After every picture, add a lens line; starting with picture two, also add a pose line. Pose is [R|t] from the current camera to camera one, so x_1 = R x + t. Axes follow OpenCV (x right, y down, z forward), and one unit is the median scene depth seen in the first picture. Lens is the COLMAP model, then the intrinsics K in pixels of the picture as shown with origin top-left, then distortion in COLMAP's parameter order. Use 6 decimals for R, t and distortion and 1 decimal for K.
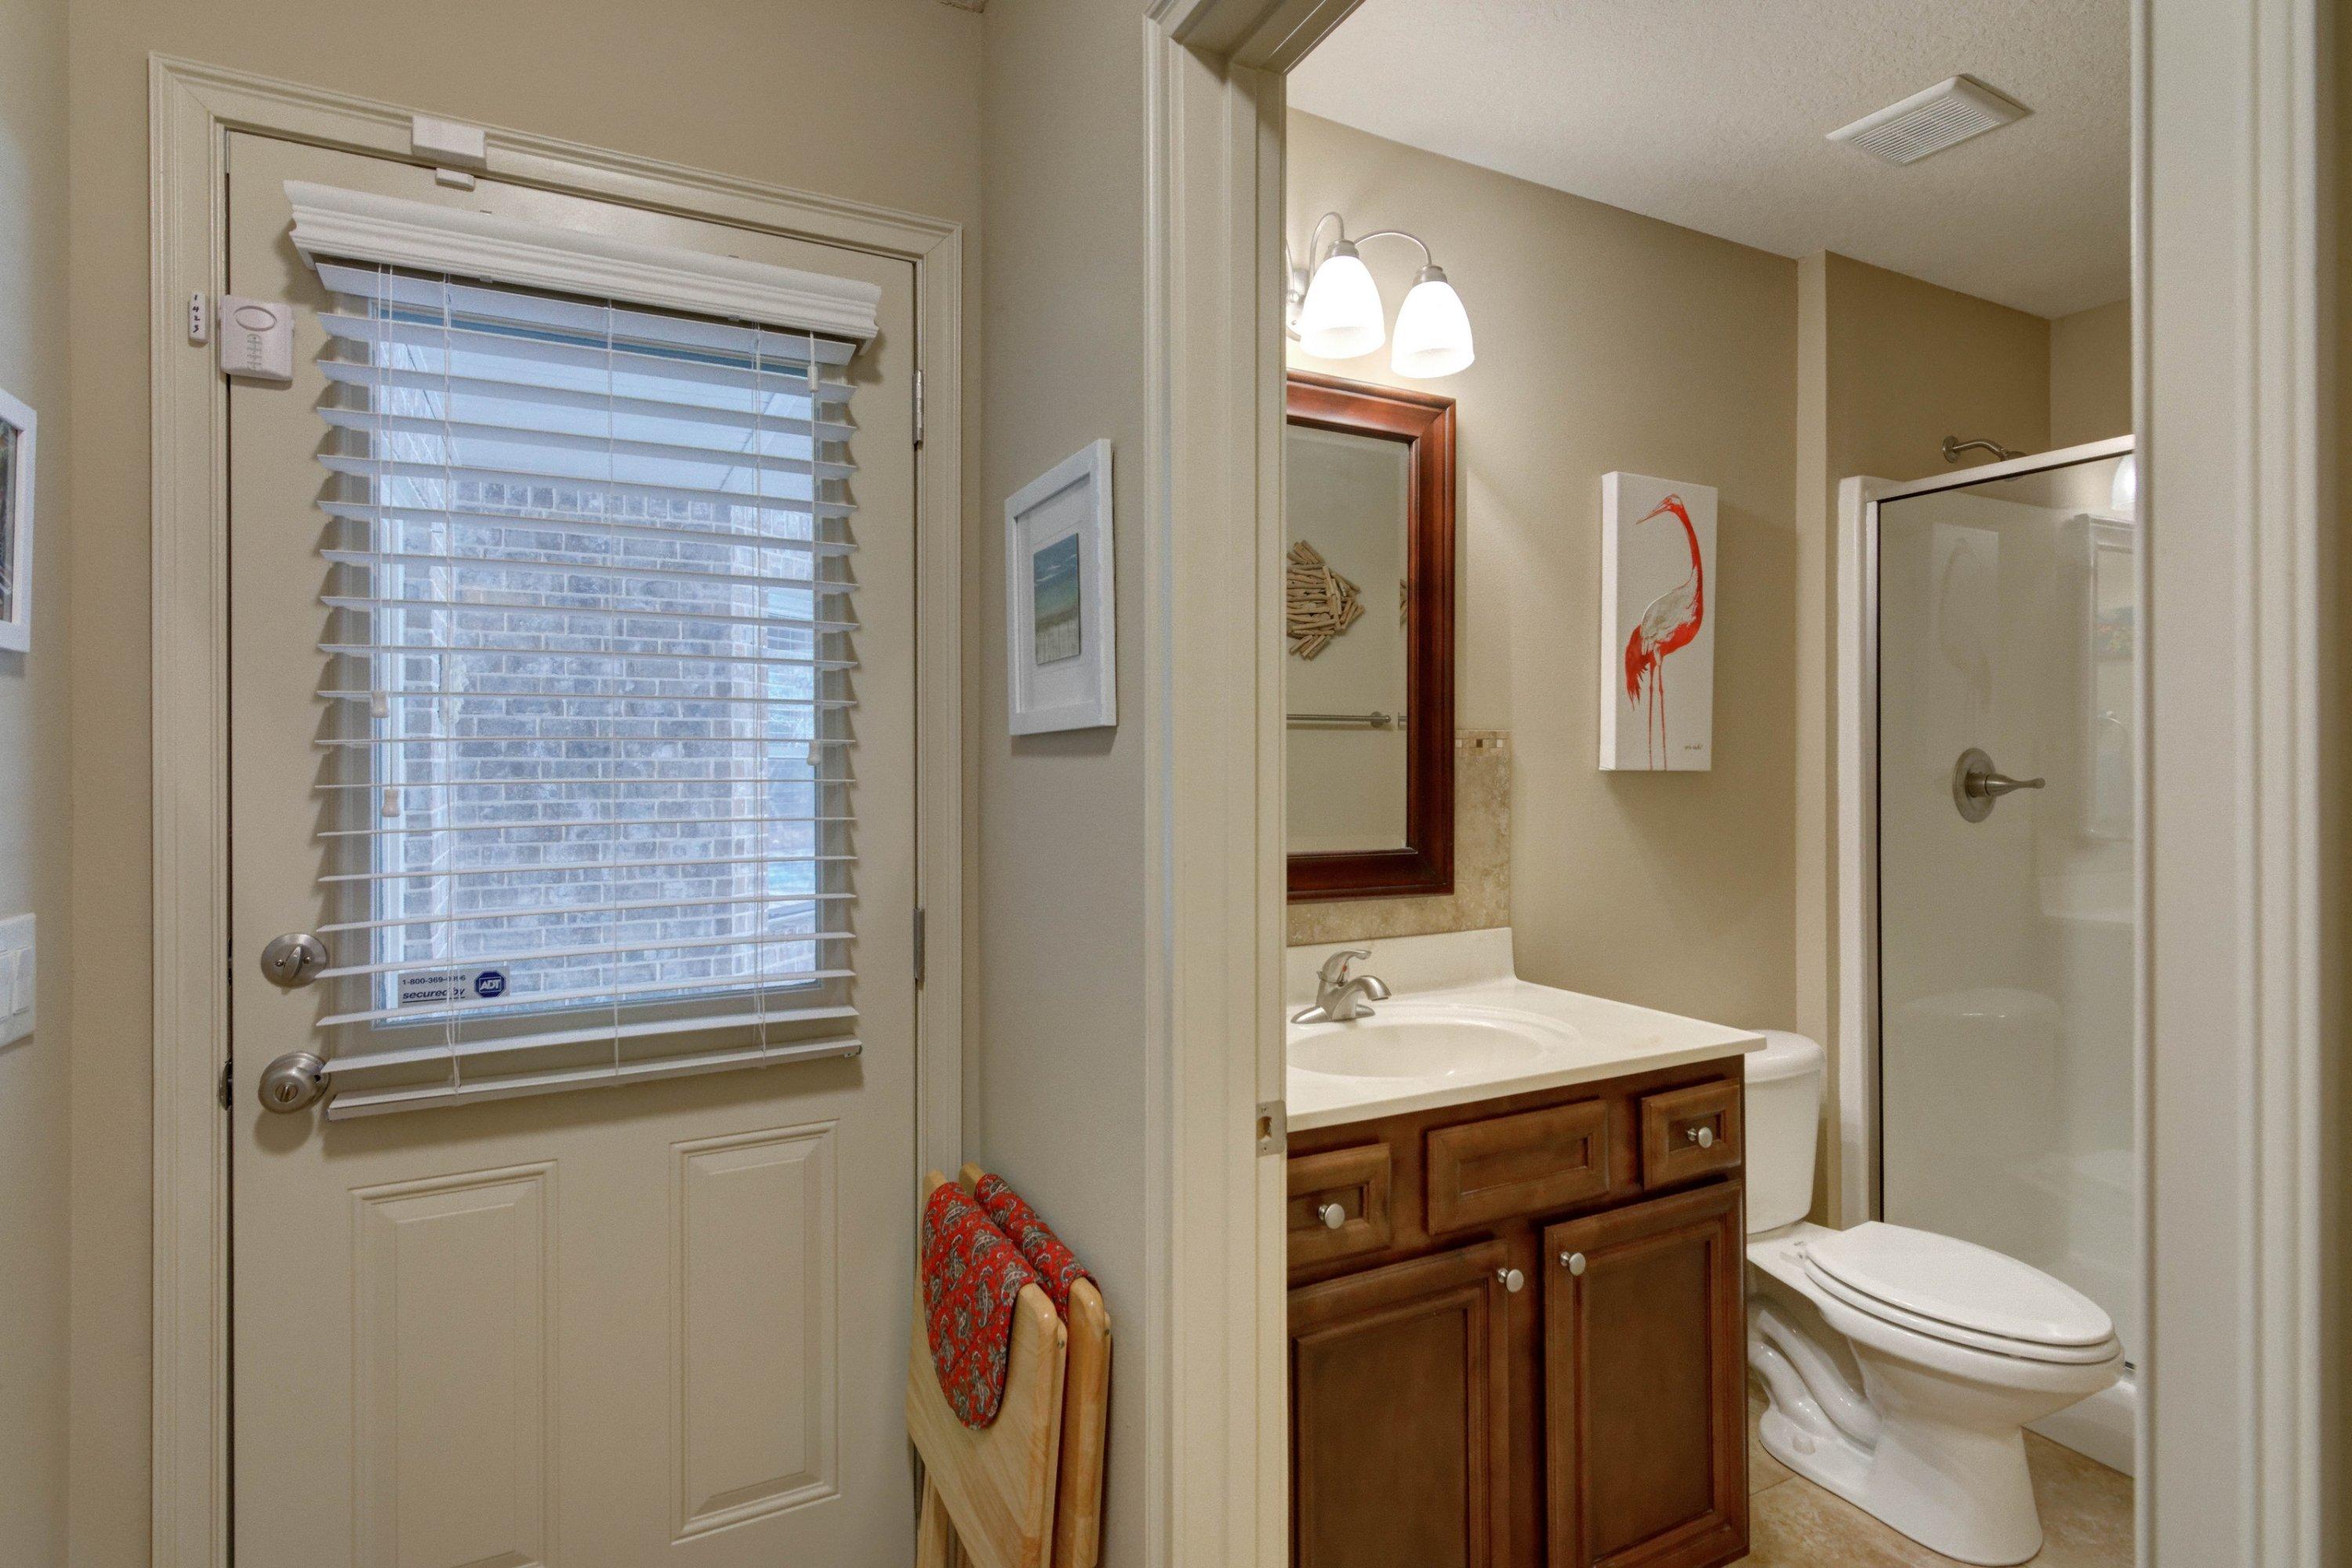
lens RADIAL K [[1162.0, 0, 1181.1], [0, 1162.0, 752.8], [0, 0, 1]] dist [0.005192, 0.000362]
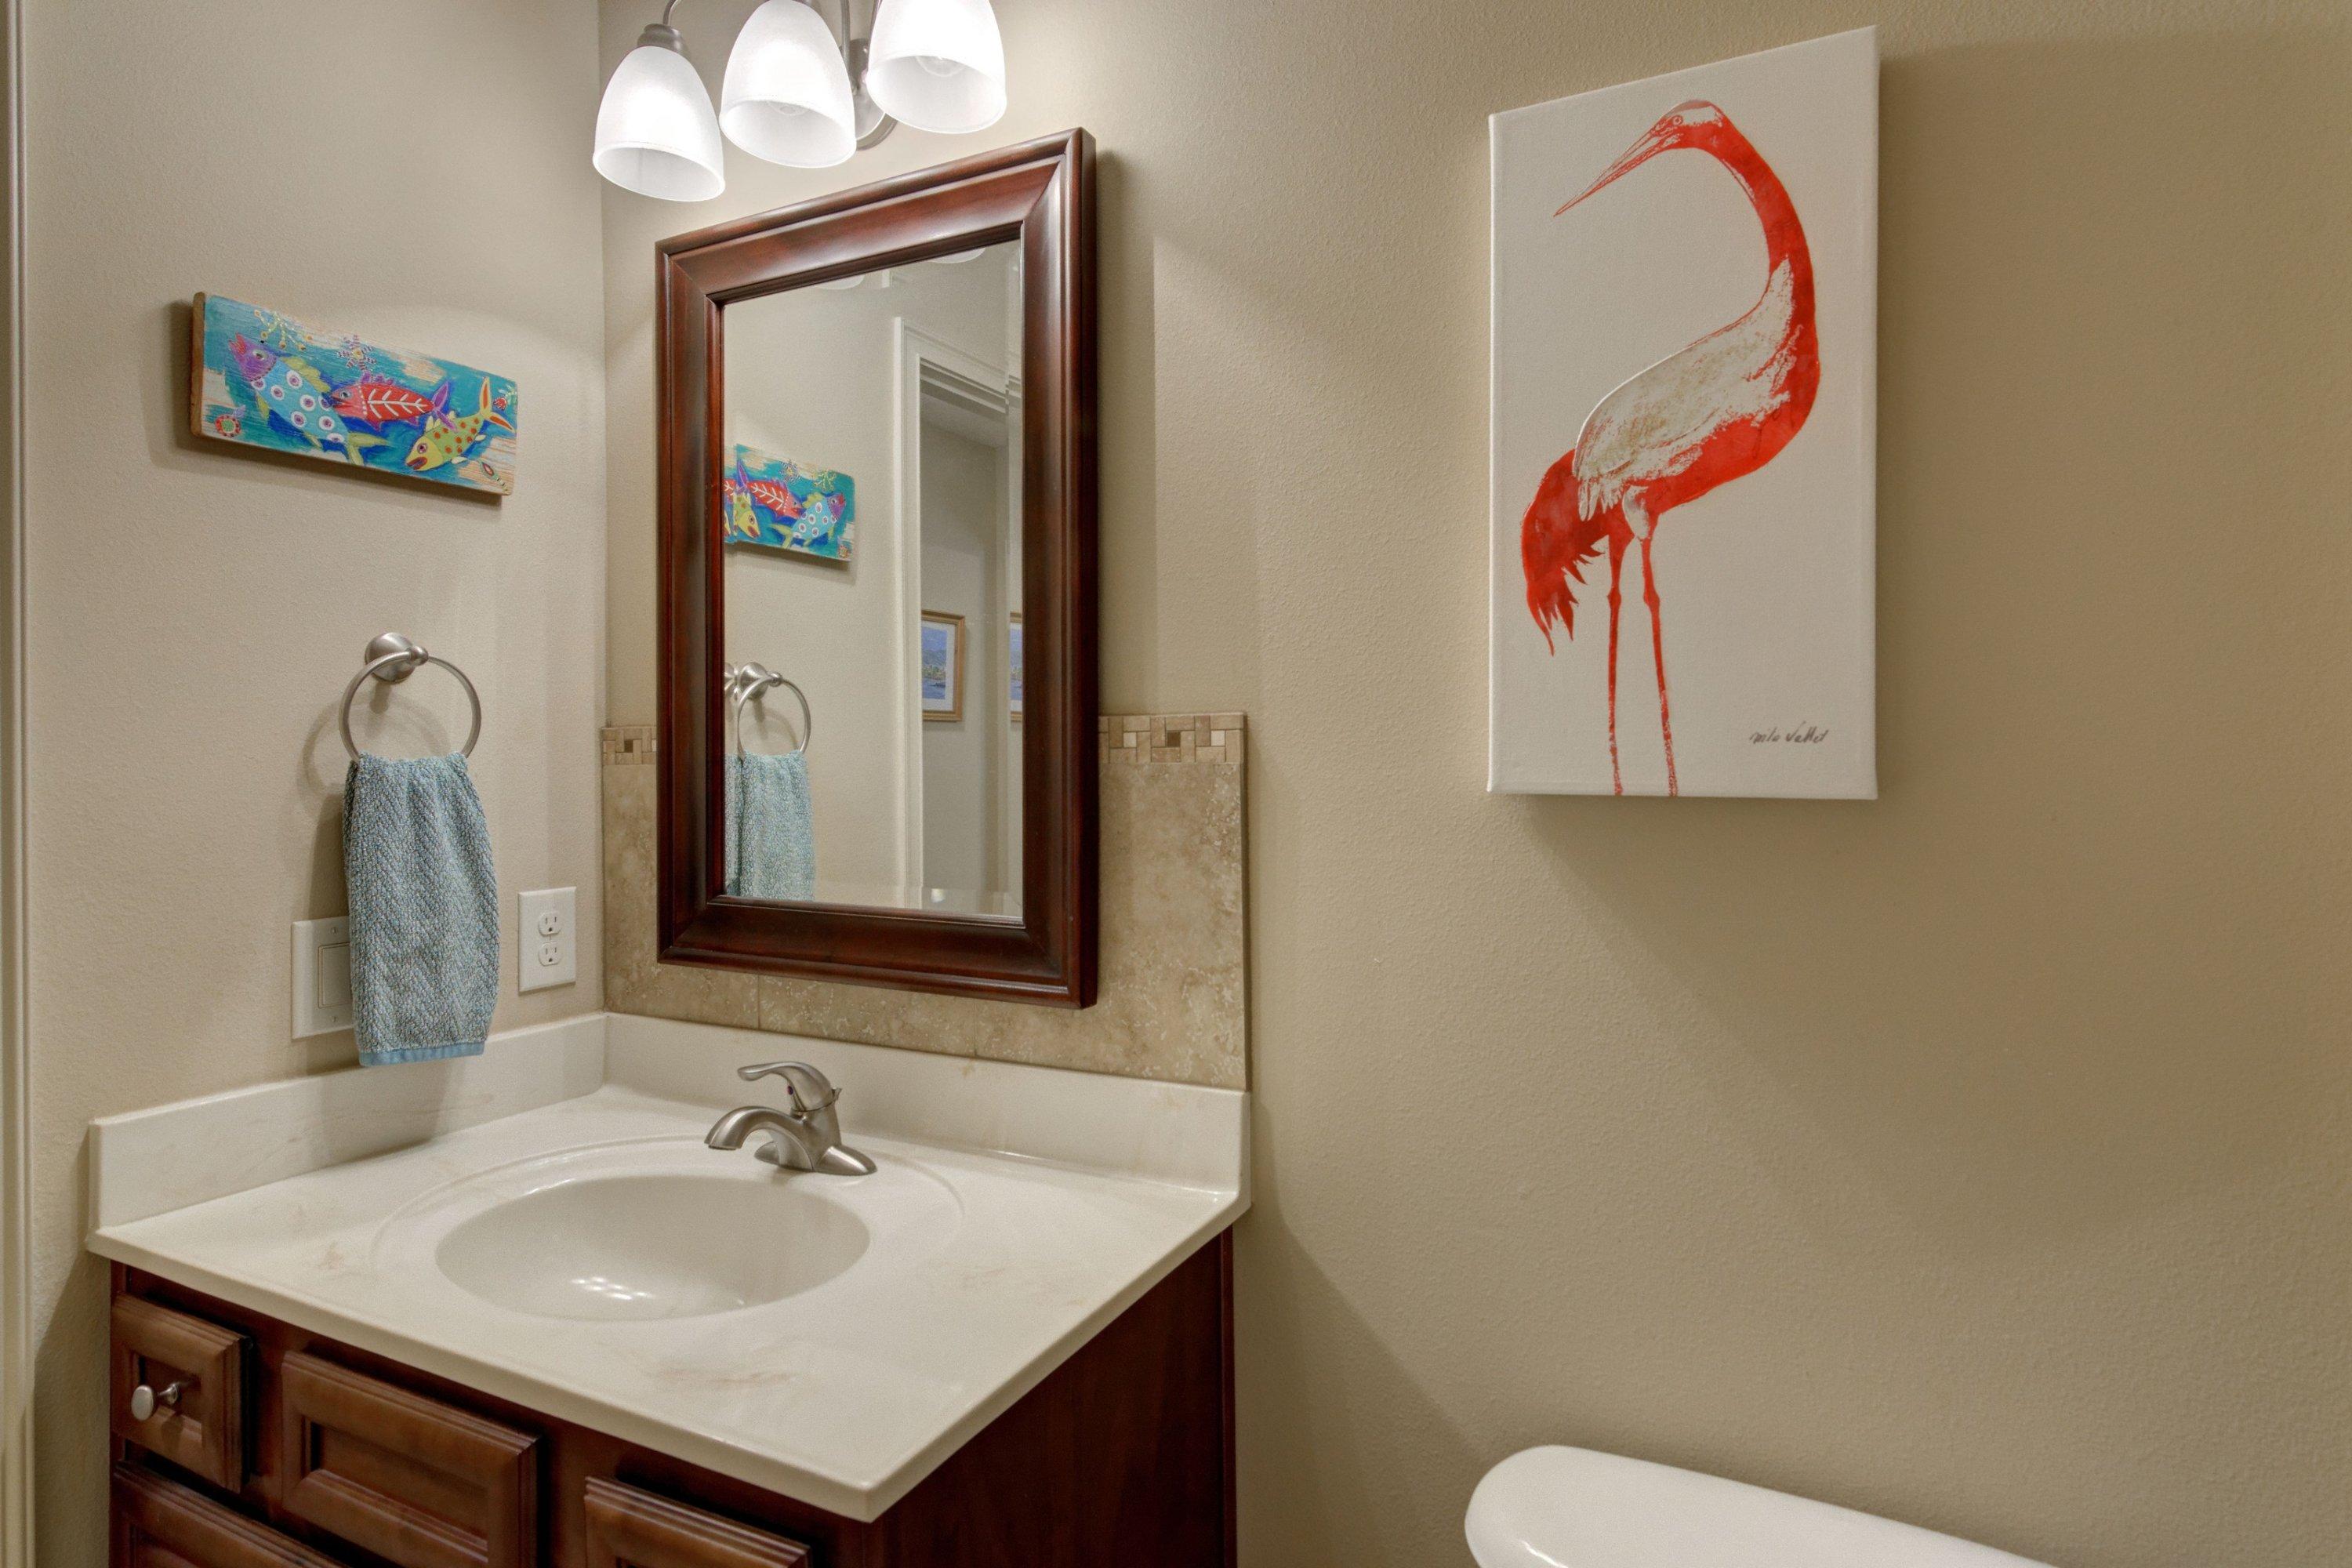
lens RADIAL K [[1213.5, 0, 1224.4], [0, 1213.5, 766.6], [0, 0, 1]] dist [0.022692, 0.000099]
pose [[0.600115, -0.002799, -0.799909, 0.677608], [0.004750, 0.999989, 0.000065, 0.004491], [0.799899, -0.003839, 0.600122, 0.635989]]
